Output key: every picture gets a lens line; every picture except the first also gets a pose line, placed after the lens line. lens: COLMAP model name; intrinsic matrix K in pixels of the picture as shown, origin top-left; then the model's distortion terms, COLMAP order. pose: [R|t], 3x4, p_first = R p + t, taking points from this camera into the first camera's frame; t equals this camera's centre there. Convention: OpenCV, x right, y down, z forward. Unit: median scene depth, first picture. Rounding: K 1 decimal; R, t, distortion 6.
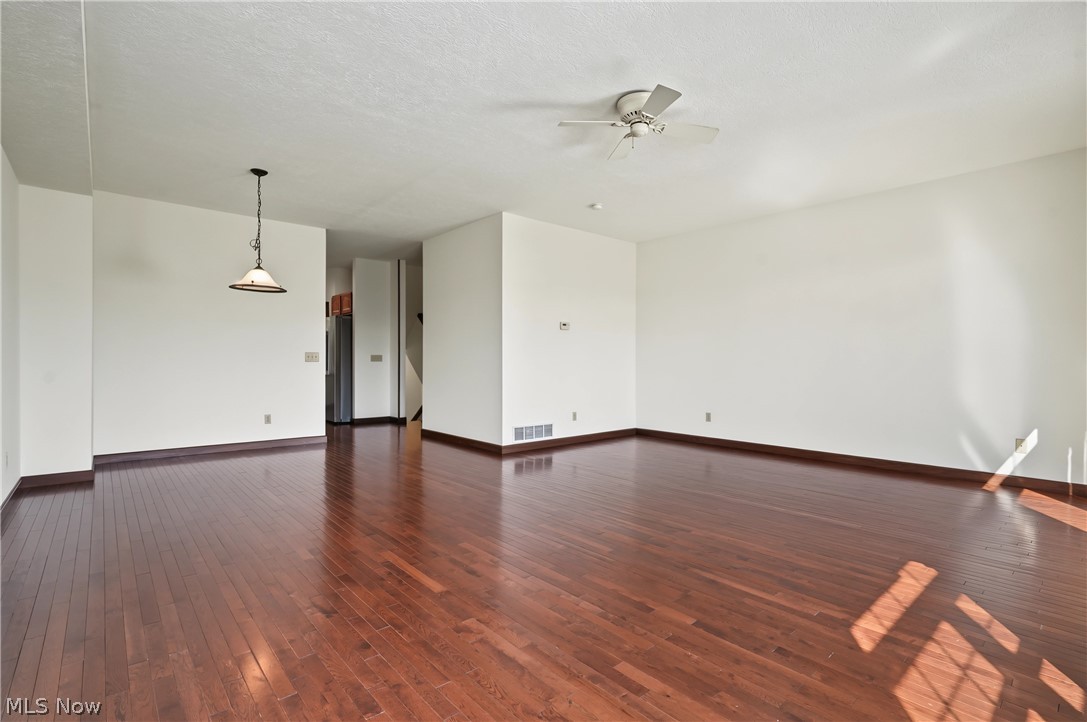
lens RADIAL K [[505.9, 0, 543.5], [0, 505.9, 361.0], [0, 0, 1]] dist [-0.002565, -0.000369]
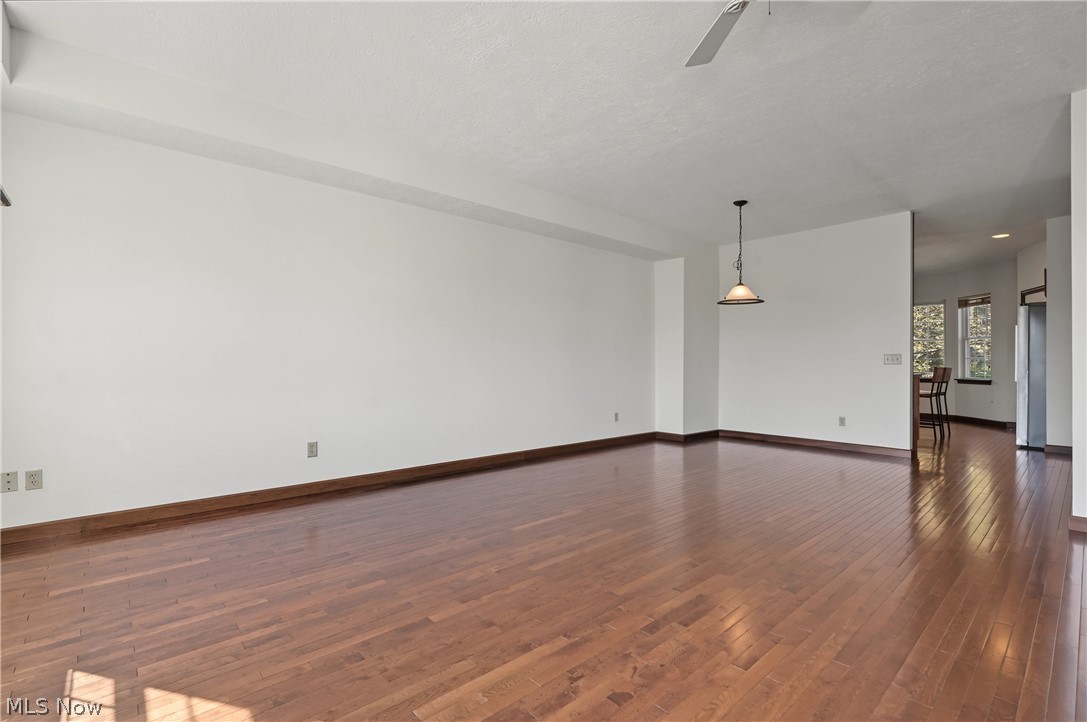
lens RADIAL K [[480.3, 0, 543.5], [0, 480.3, 361.0], [0, 0, 1]] dist [-0.012485, 0.000098]
pose [[0.024467, -0.011413, -0.999635, 0.943685], [0.000647, 0.999935, -0.011401, 0.011330], [0.999700, -0.000368, 0.024473, 0.901322]]
